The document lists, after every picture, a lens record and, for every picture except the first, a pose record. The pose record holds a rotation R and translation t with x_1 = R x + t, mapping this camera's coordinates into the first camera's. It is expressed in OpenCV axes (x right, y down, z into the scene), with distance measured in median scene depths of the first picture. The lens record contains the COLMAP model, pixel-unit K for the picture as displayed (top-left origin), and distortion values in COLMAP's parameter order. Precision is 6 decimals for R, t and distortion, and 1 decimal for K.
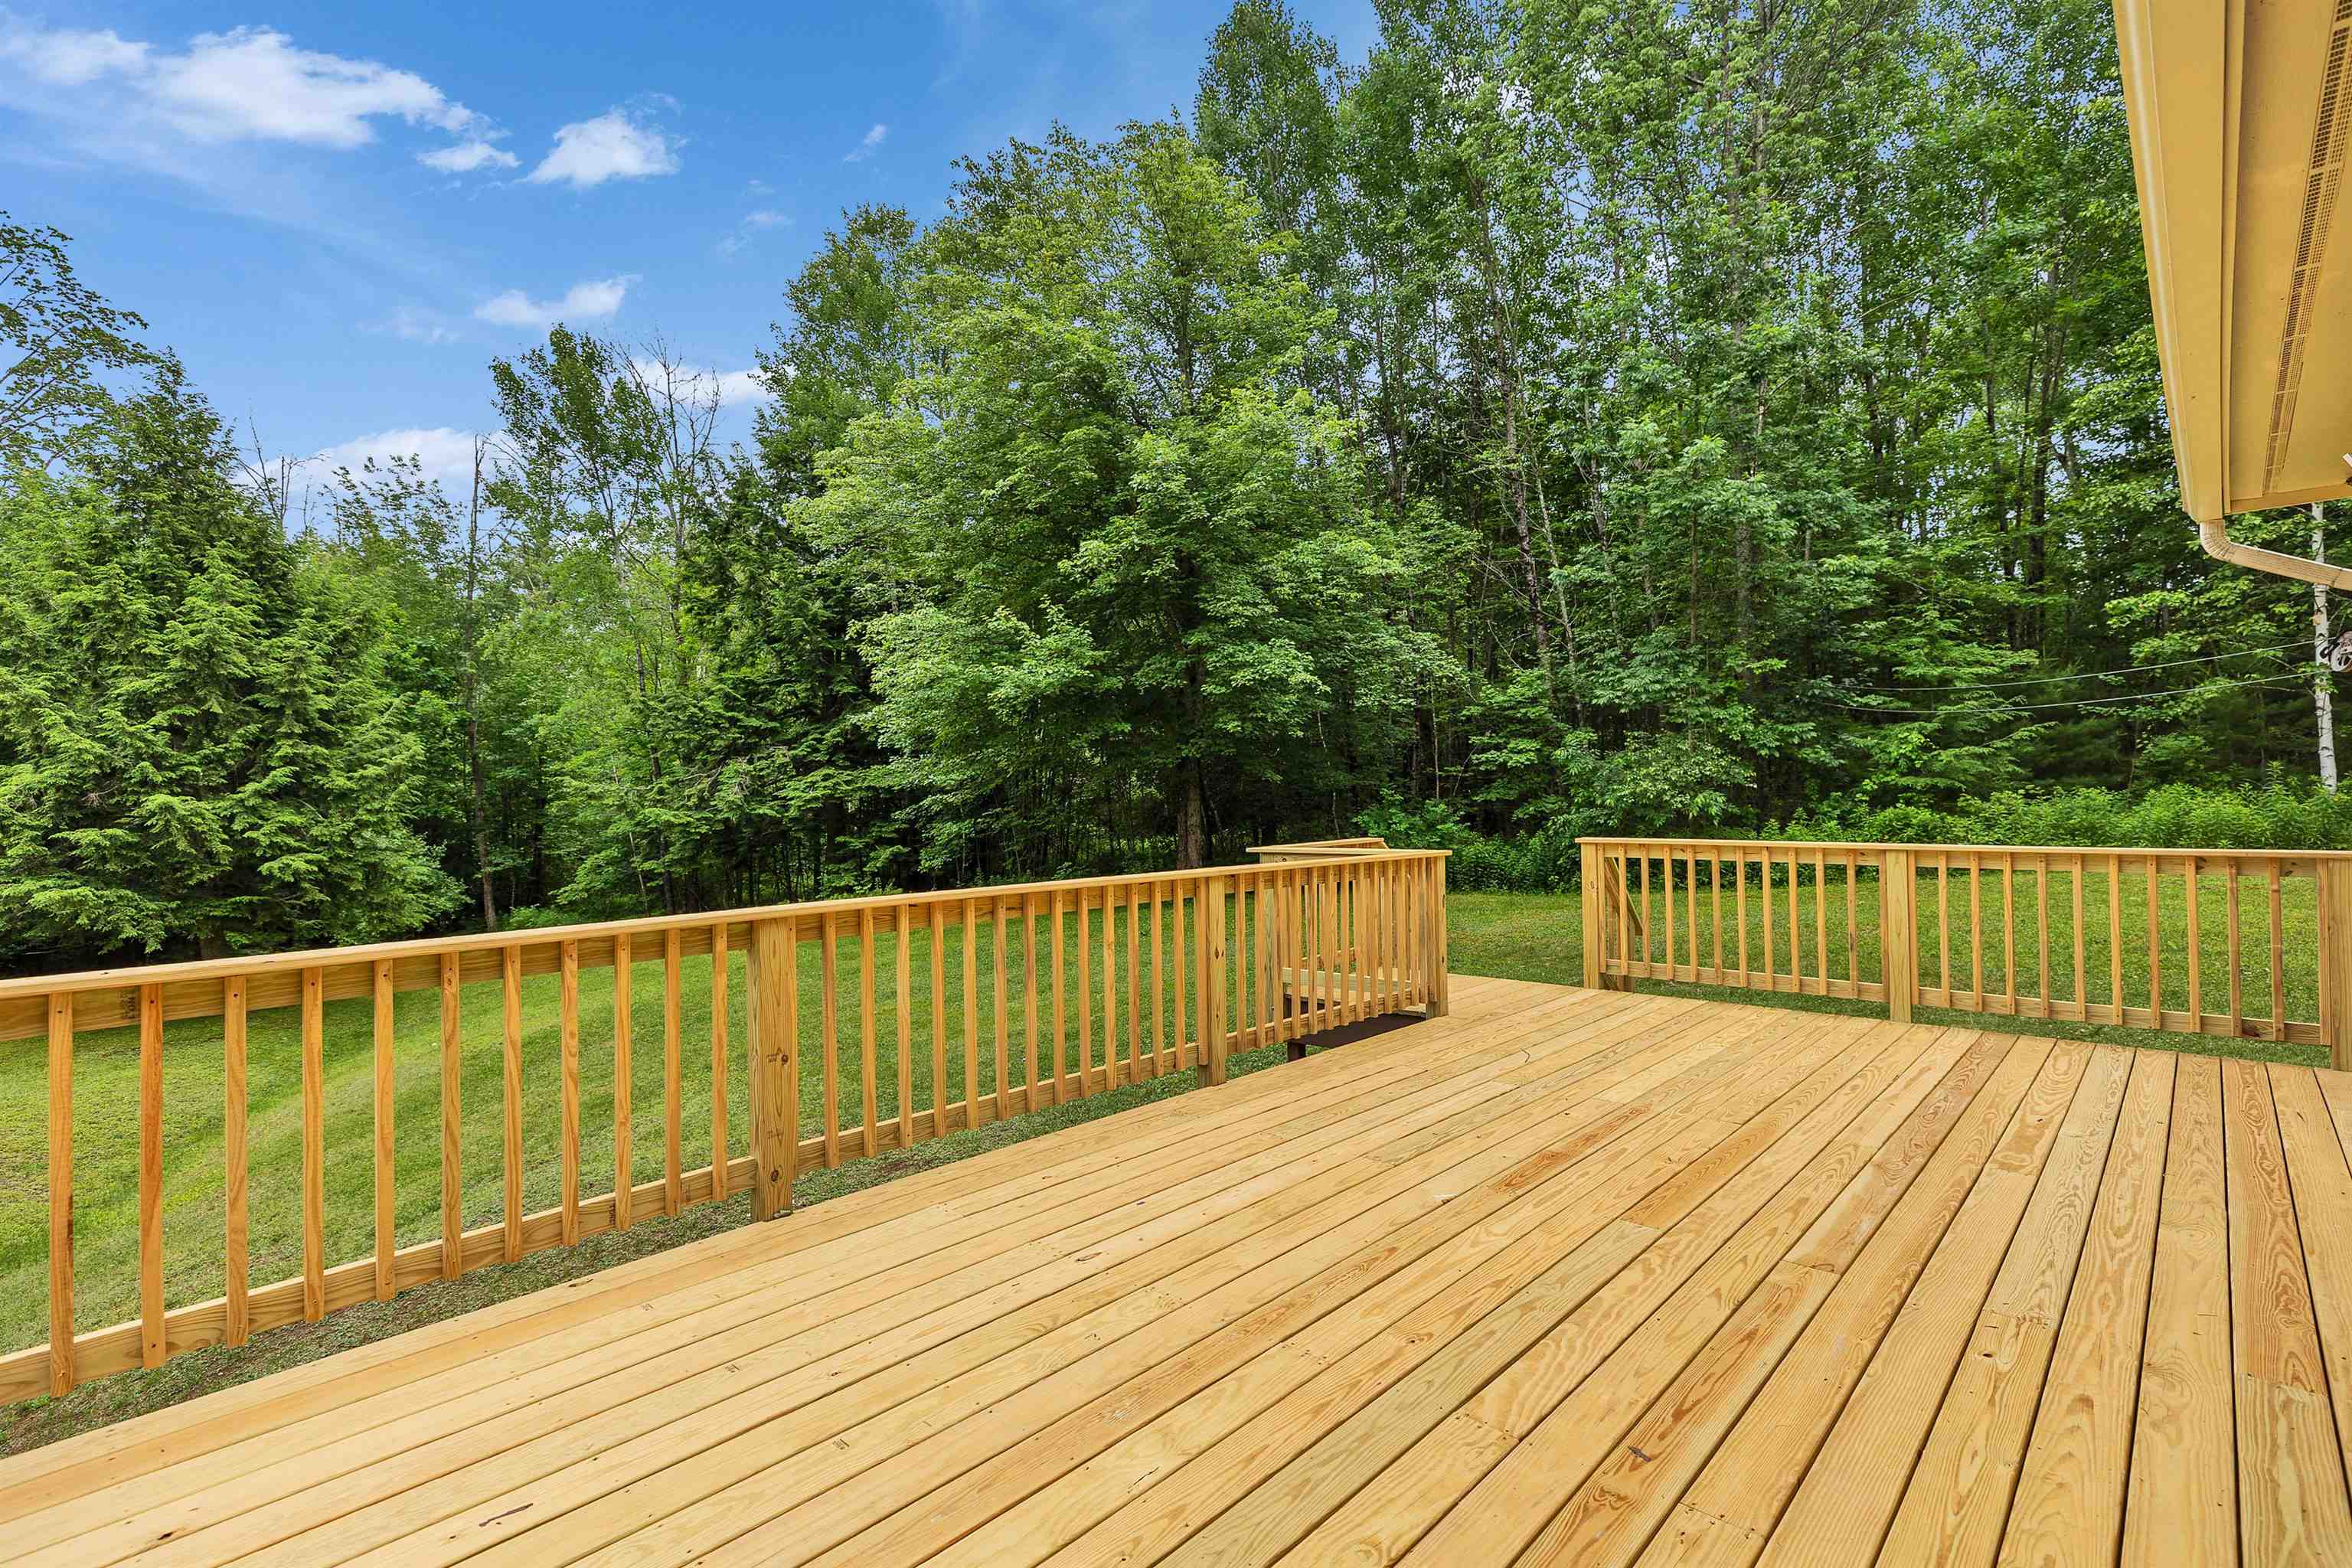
lens RADIAL K [[1099.0, 0, 1176.0], [0, 1099.0, 784.0], [0, 0, 1]] dist [0.000150, -0.000184]
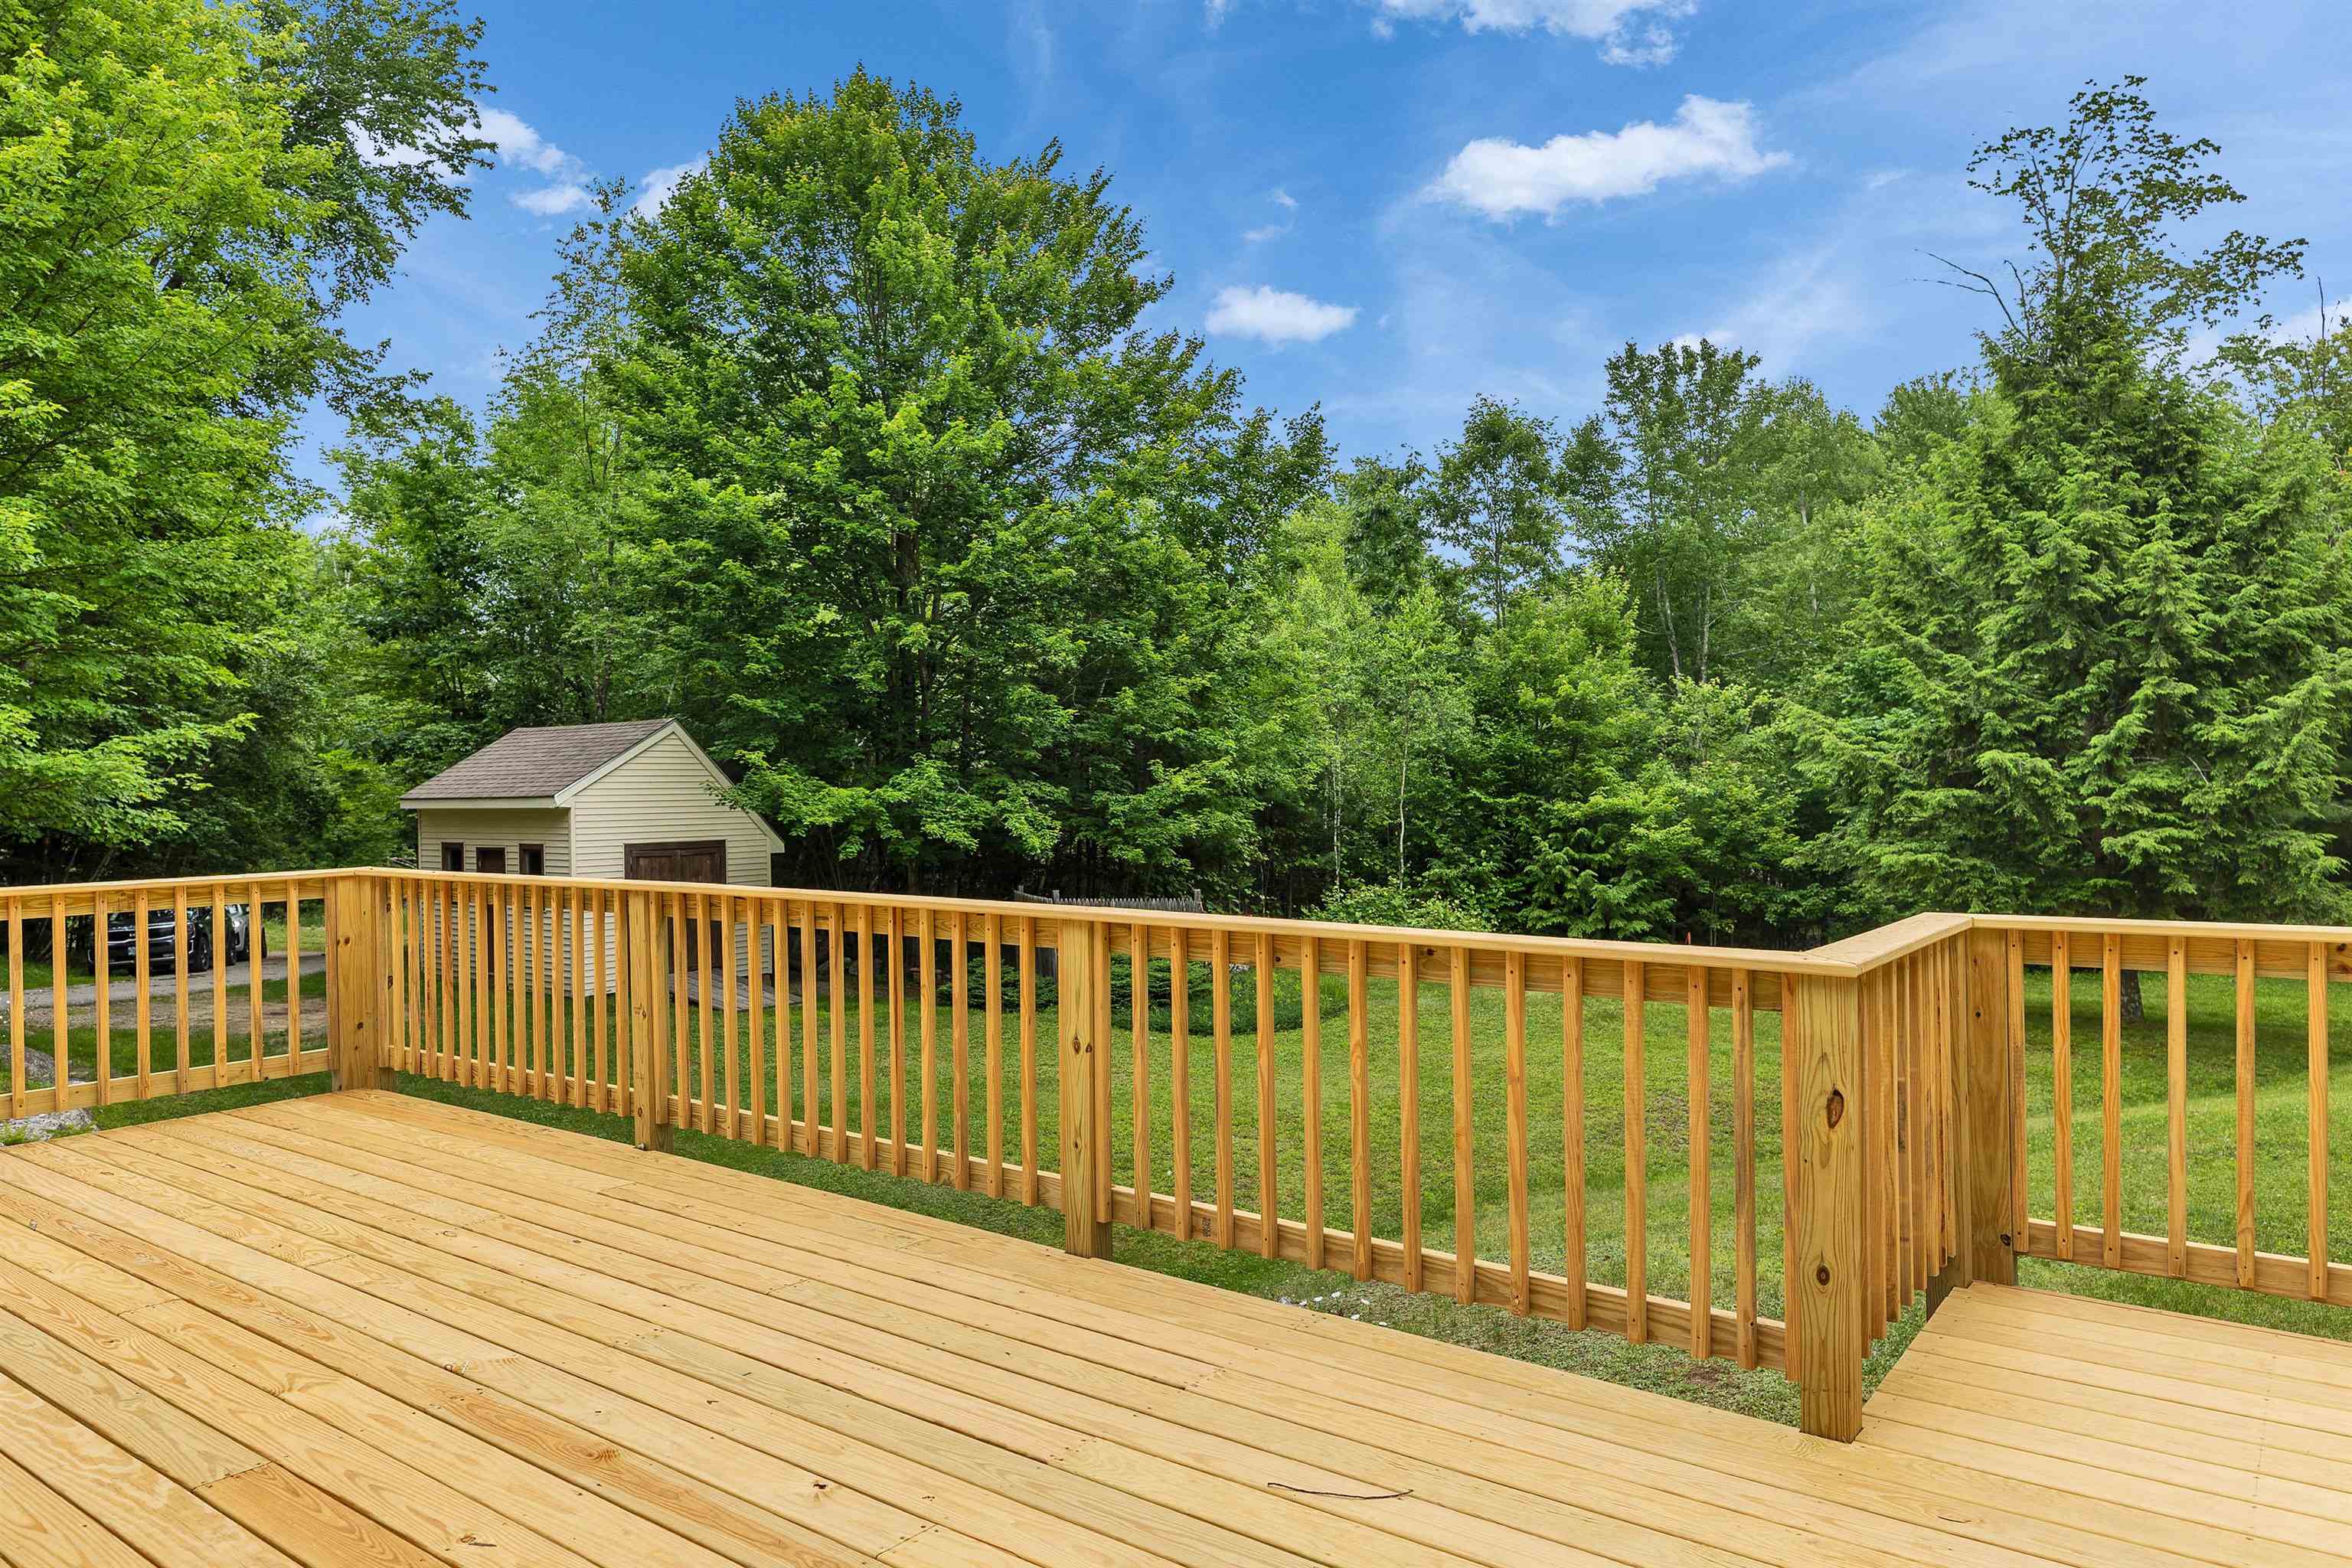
lens RADIAL K [[1576.9, 0, 1176.0], [0, 1576.9, 784.0], [0, 0, 1]] dist [0.018145, -0.003101]
pose [[0.101769, 0.022798, -0.994547, 0.212353], [0.014660, 0.999594, 0.024414, -0.003402], [0.994700, -0.017064, 0.101393, 0.221274]]
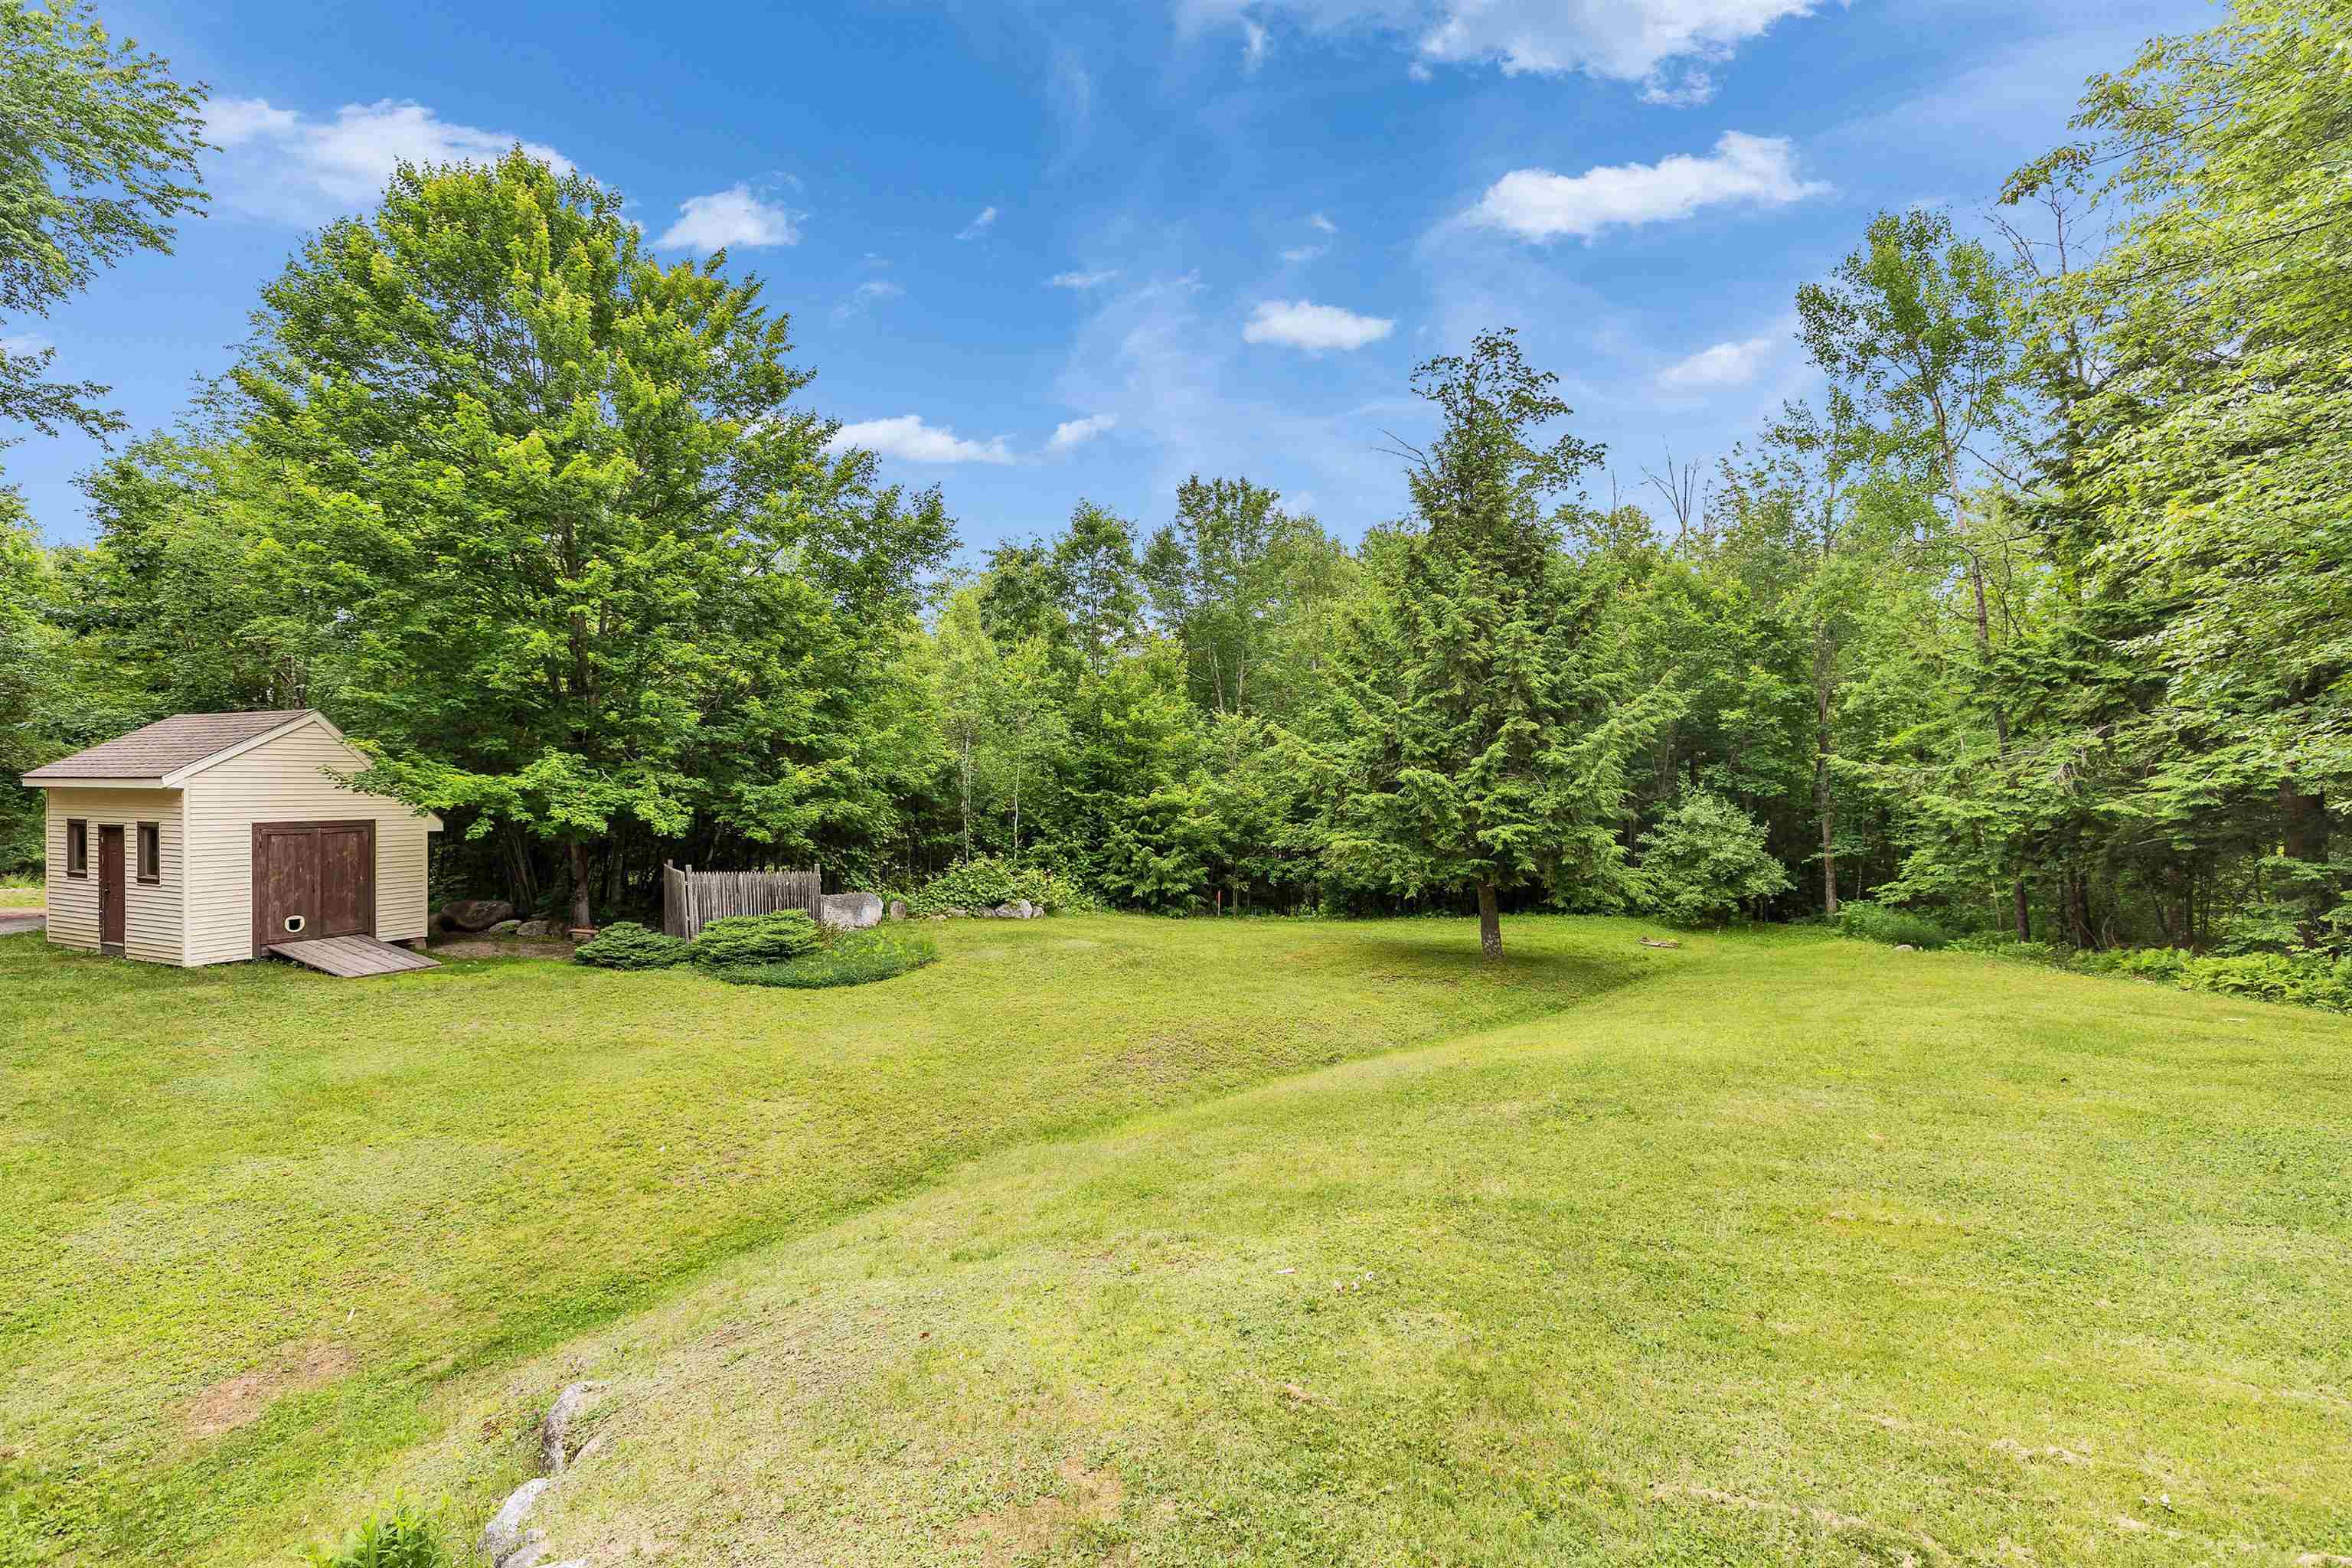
lens RADIAL K [[1055.2, 0, 1176.0], [0, 1055.2, 784.0], [0, 0, 1]] dist [0.008617, 0.000065]
pose [[0.336104, 0.030233, -0.941339, 0.049599], [-0.012144, 0.999541, 0.027767, 0.000222], [0.941746, 0.002099, 0.336317, 0.350310]]
